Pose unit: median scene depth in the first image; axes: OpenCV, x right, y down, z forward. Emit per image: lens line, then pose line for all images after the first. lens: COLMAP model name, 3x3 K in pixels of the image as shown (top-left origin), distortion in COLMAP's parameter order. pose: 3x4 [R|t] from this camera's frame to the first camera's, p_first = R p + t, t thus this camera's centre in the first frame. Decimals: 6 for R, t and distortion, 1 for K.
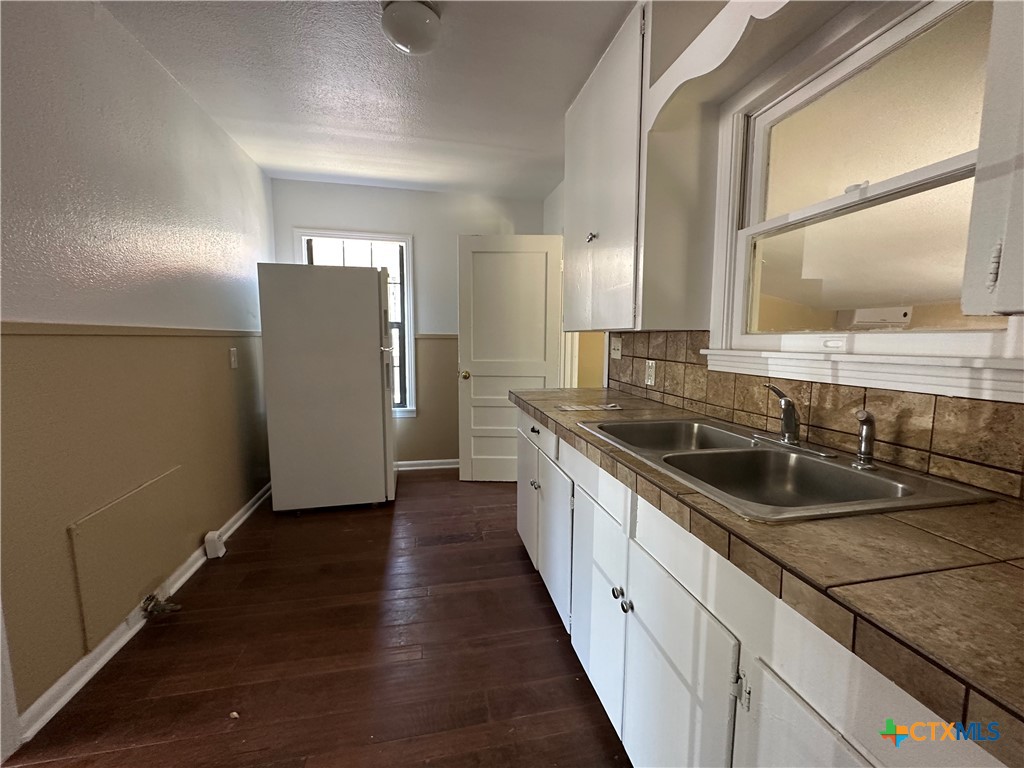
lens RADIAL K [[412.9, 0, 510.4], [0, 412.9, 385.6], [0, 0, 1]] dist [-0.003820, 0.001867]
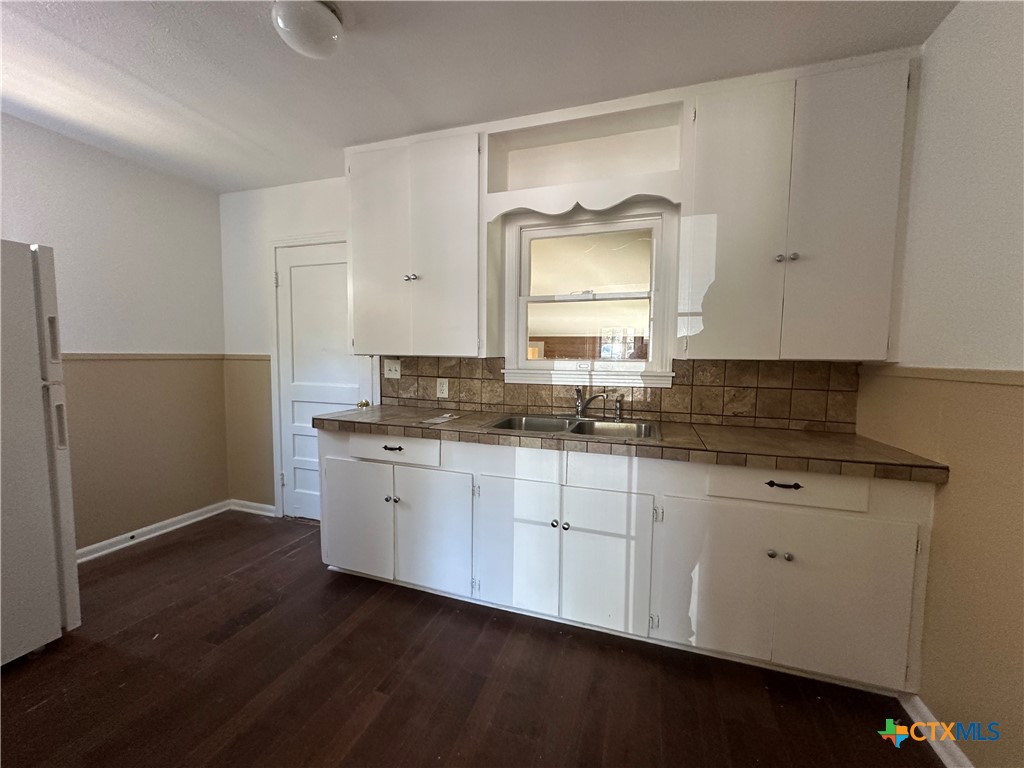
lens RADIAL K [[412.9, 0, 513.2], [0, 412.9, 385.2], [0, 0, 1]] dist [-0.003820, 0.001867]
pose [[0.504214, -0.063673, 0.861228, -0.752379], [0.090051, 0.995718, 0.020895, -0.053626], [-0.858871, 0.067019, 0.507788, 0.184503]]
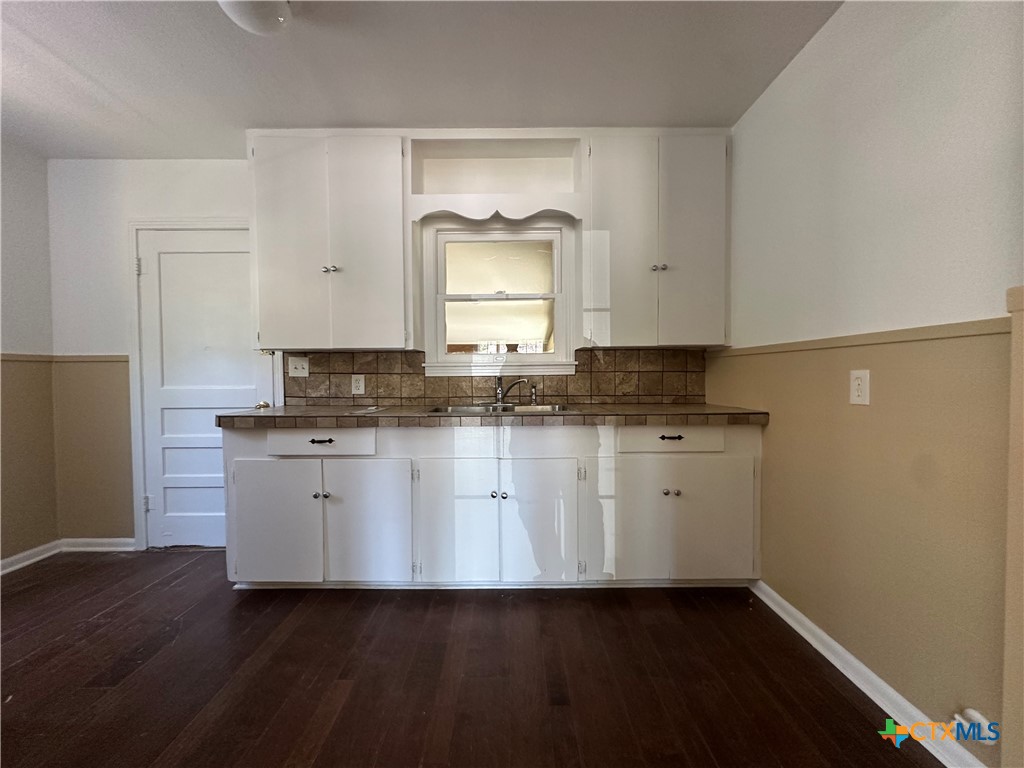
lens RADIAL K [[412.9, 0, 516.2], [0, 412.9, 384.3], [0, 0, 1]] dist [-0.003820, 0.001867]
pose [[0.195978, -0.035065, 0.979981, -0.922413], [0.121790, 0.992493, 0.011157, 0.015287], [-0.973016, 0.117165, 0.198778, 0.323011]]
